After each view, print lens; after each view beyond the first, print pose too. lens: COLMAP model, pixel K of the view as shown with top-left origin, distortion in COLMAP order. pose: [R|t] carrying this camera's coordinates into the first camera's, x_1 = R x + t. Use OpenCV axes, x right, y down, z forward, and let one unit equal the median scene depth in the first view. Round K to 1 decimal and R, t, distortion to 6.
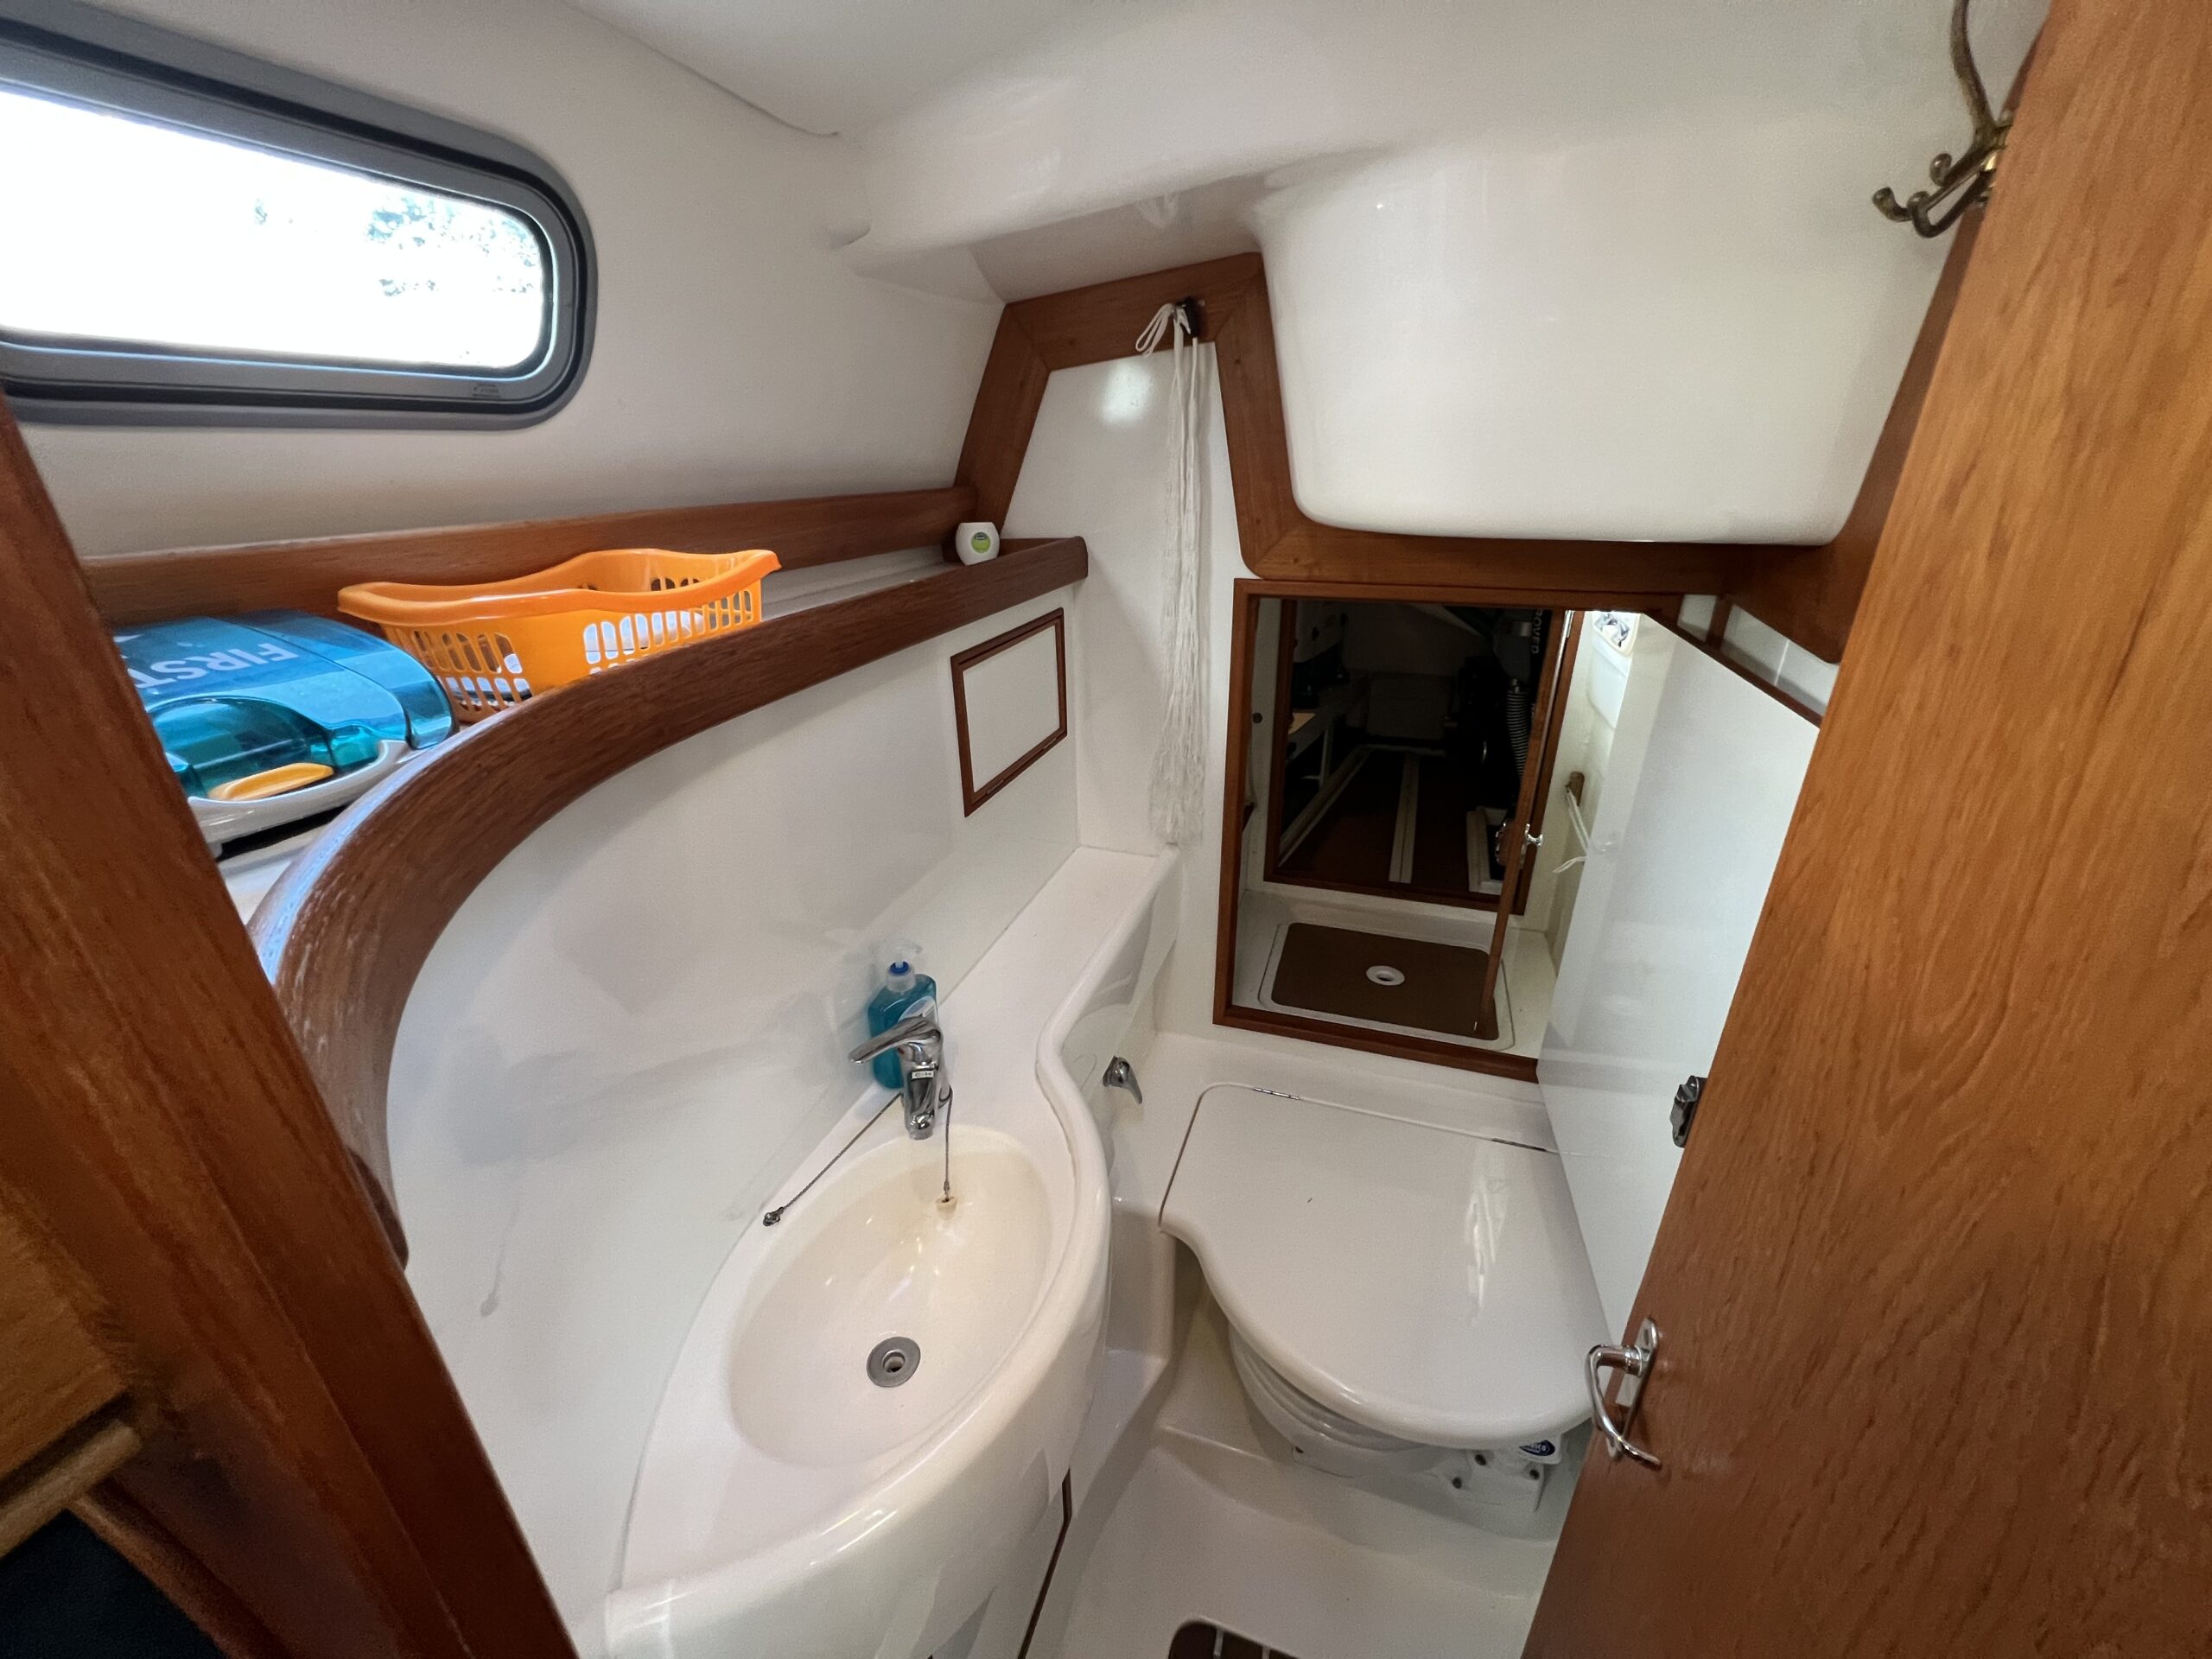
lens RADIAL K [[878.5, 0, 1098.6], [0, 878.5, 835.5], [0, 0, 1]] dist [-0.002939, -0.000796]
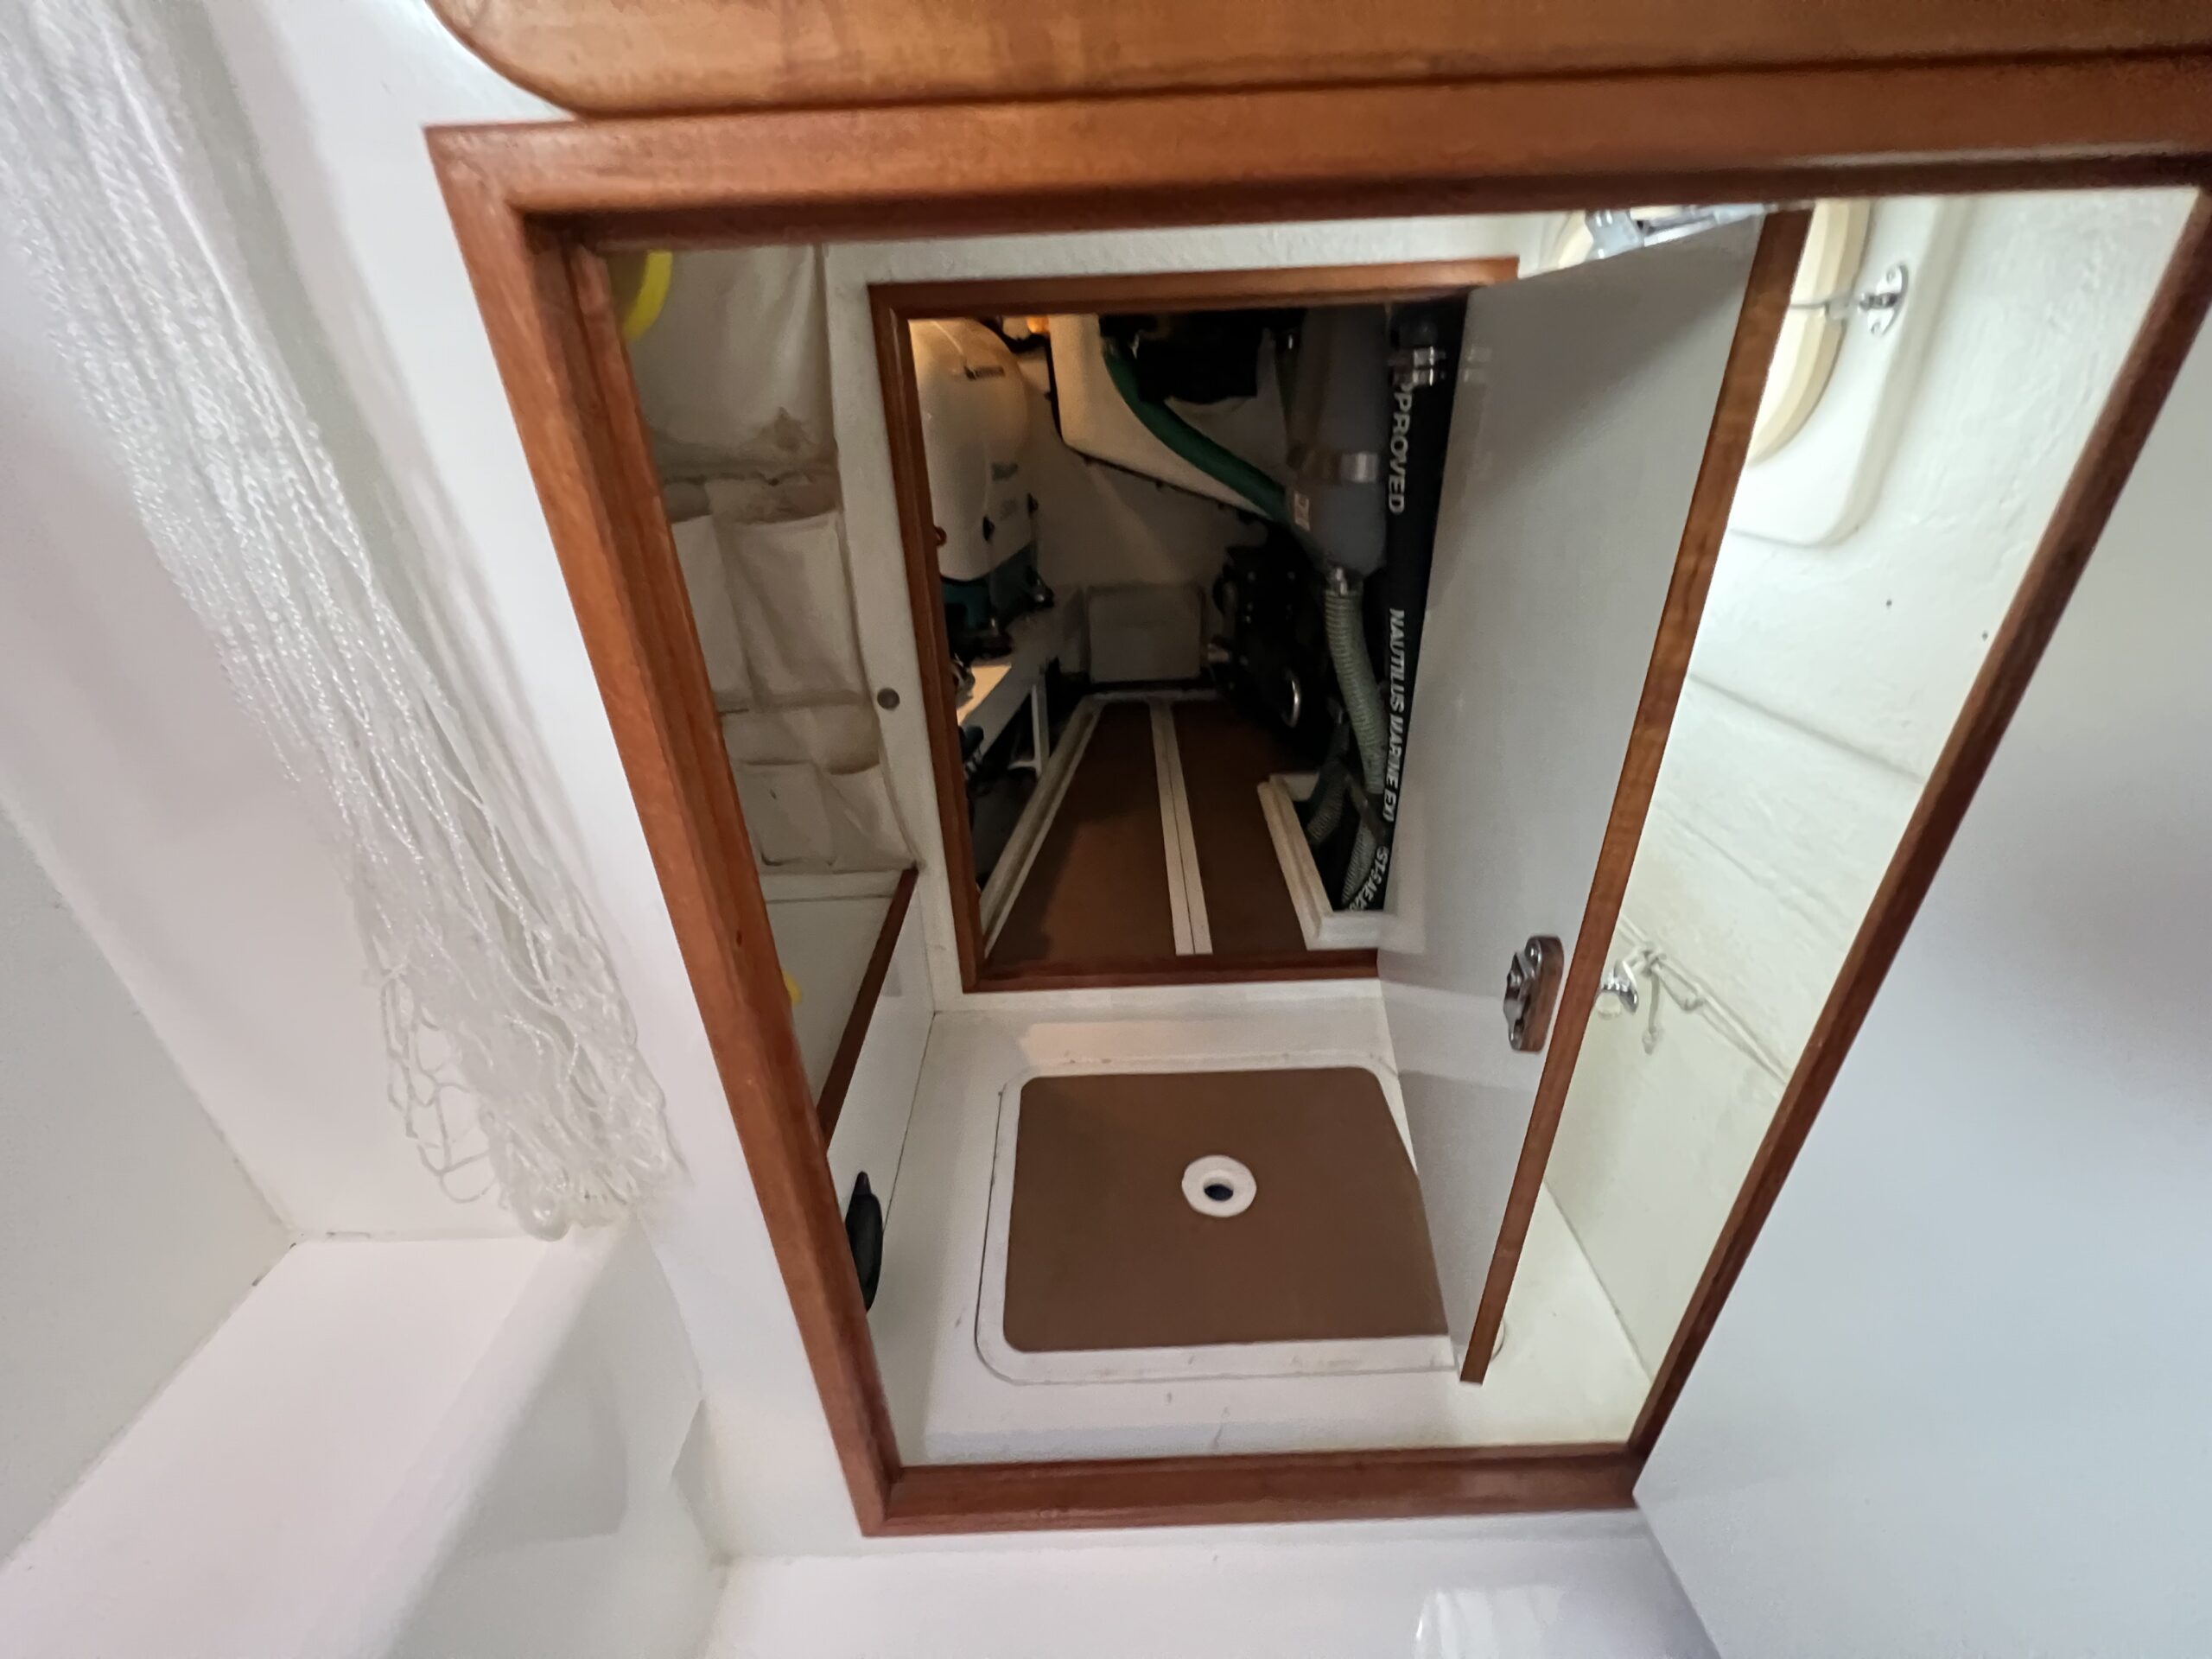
lens RADIAL K [[878.5, 0, 1097.8], [0, 878.5, 834.9], [0, 0, 1]] dist [-0.002939, -0.000796]
pose [[0.943325, -0.175988, 0.281364, 0.119808], [0.156442, 0.983516, 0.090672, -0.072656], [-0.292683, -0.041516, 0.955308, 0.425125]]
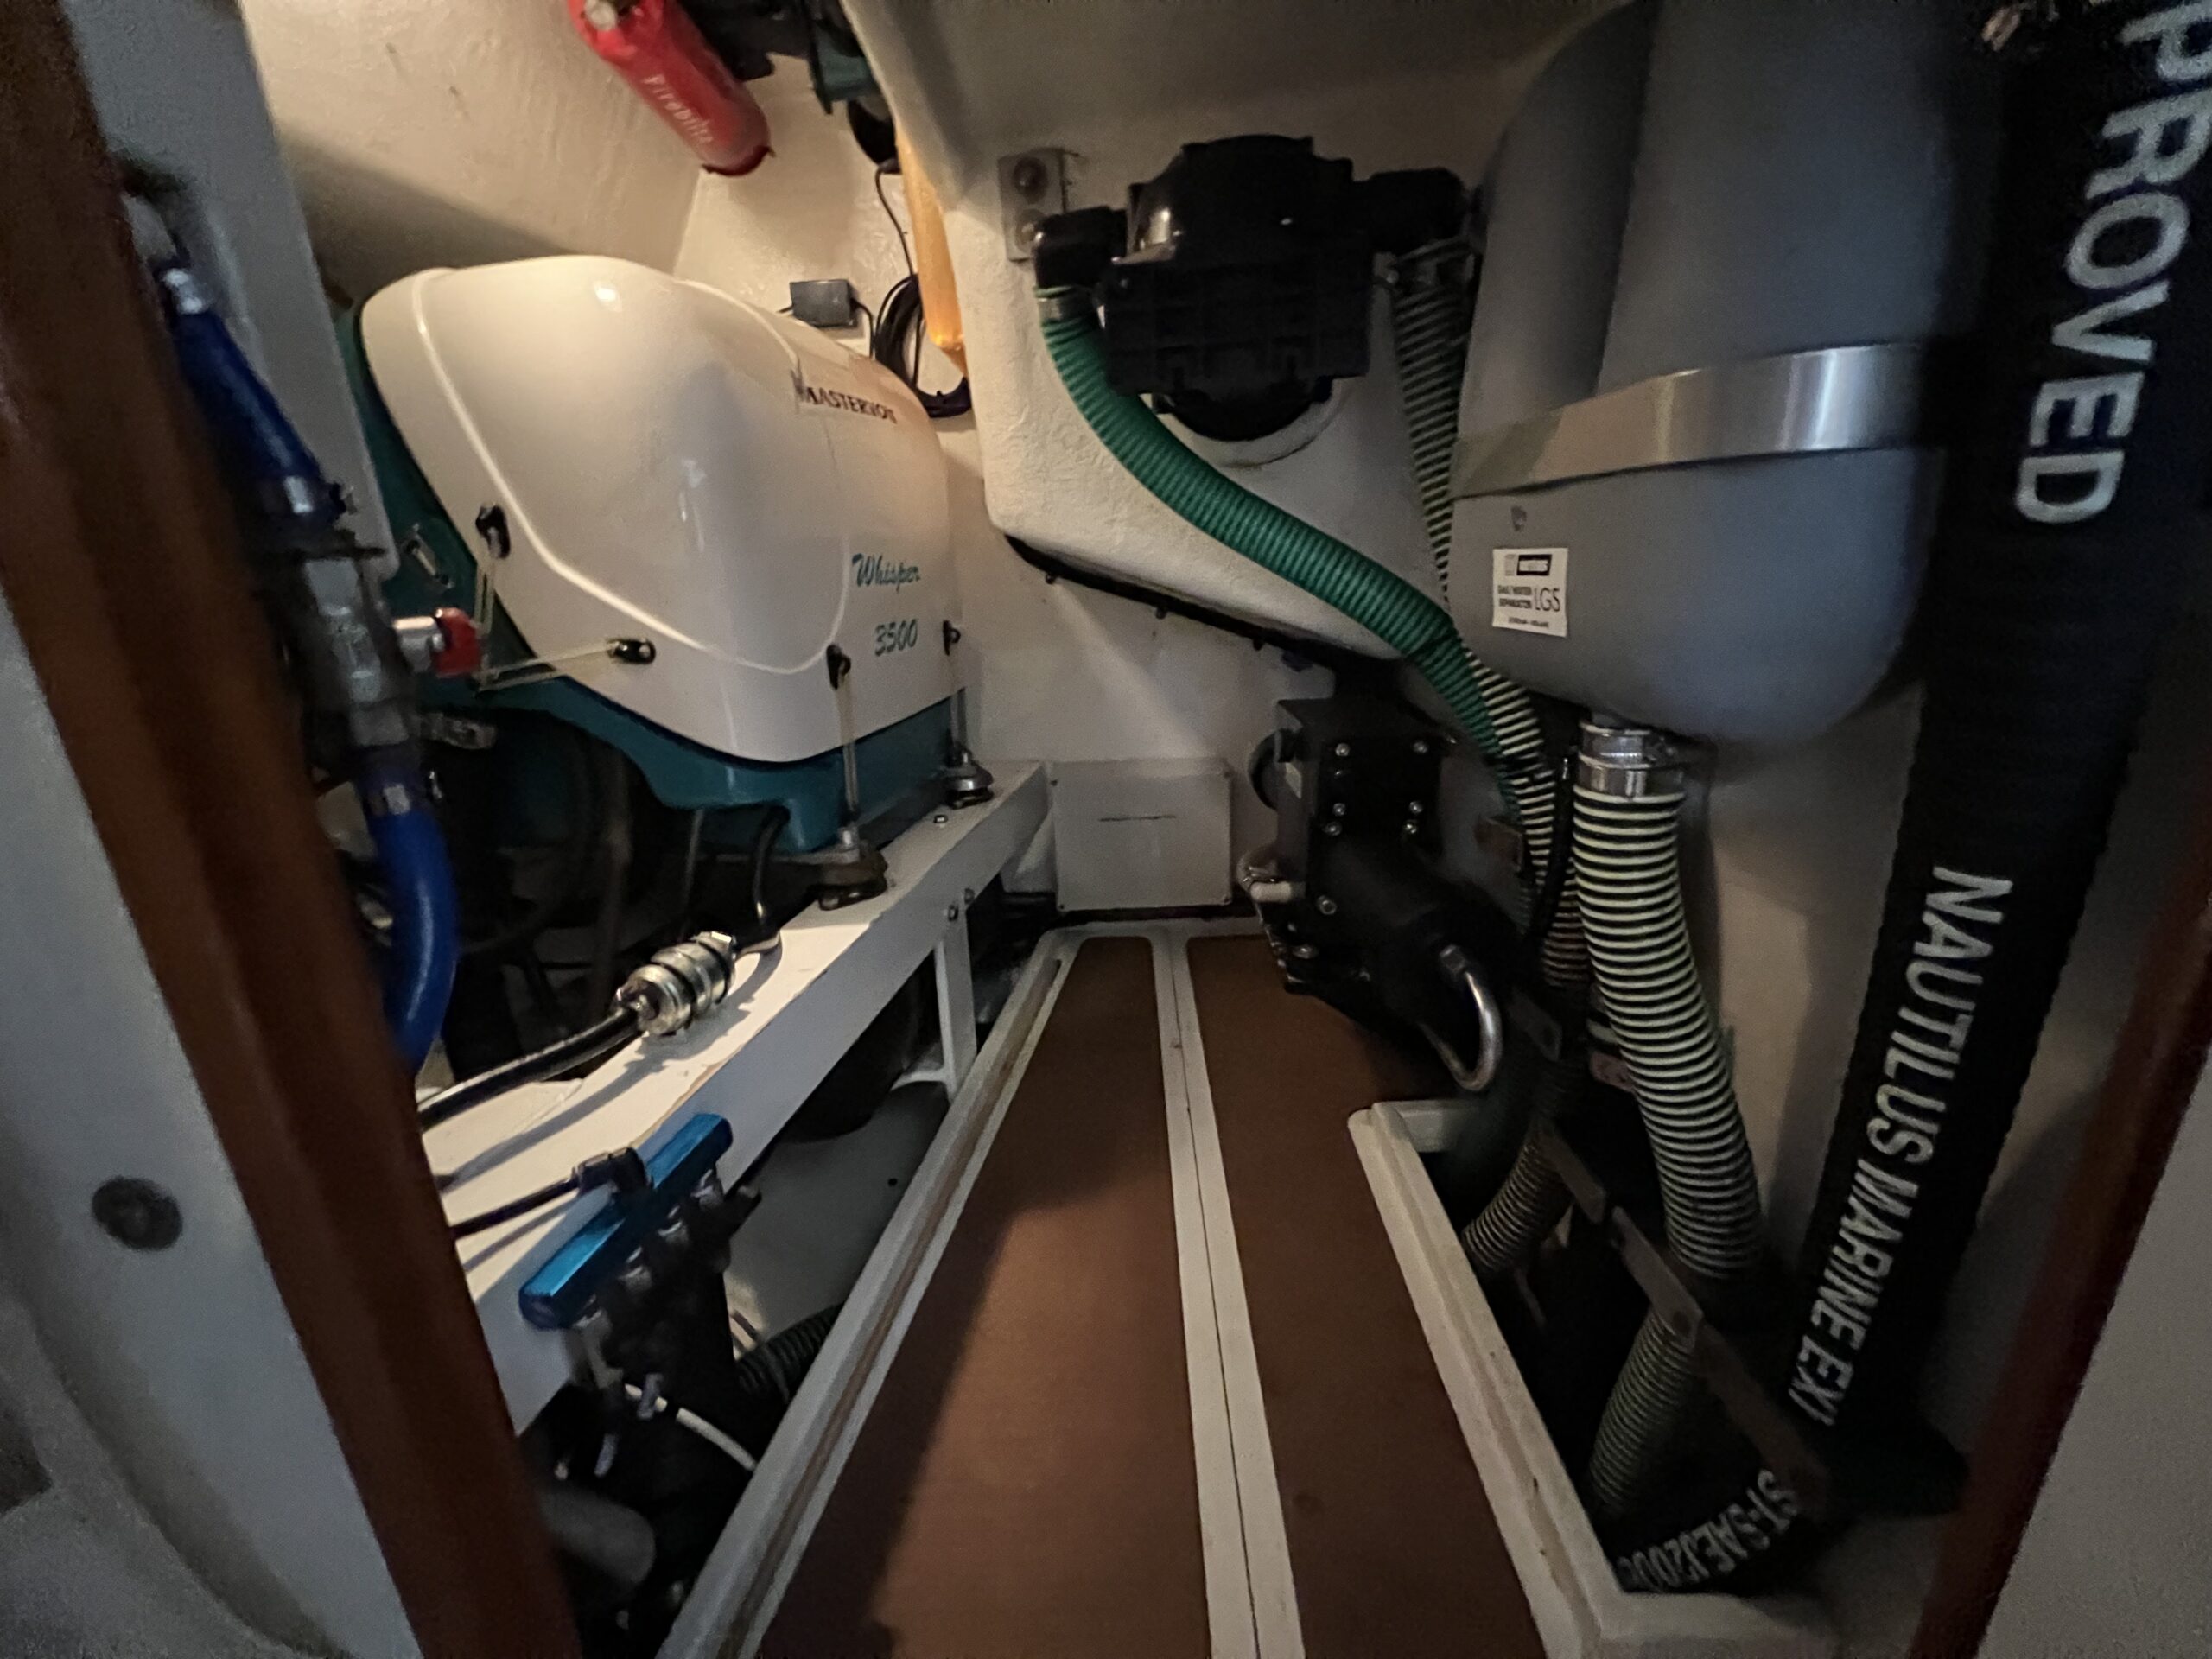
lens RADIAL K [[878.5, 0, 1115.0], [0, 878.5, 829.8], [0, 0, 1]] dist [-0.002939, -0.000796]
pose [[0.939980, -0.124651, 0.317648, 0.241844], [0.162230, 0.982205, -0.094633, -0.131253], [-0.300200, 0.140485, 0.943474, 0.708625]]
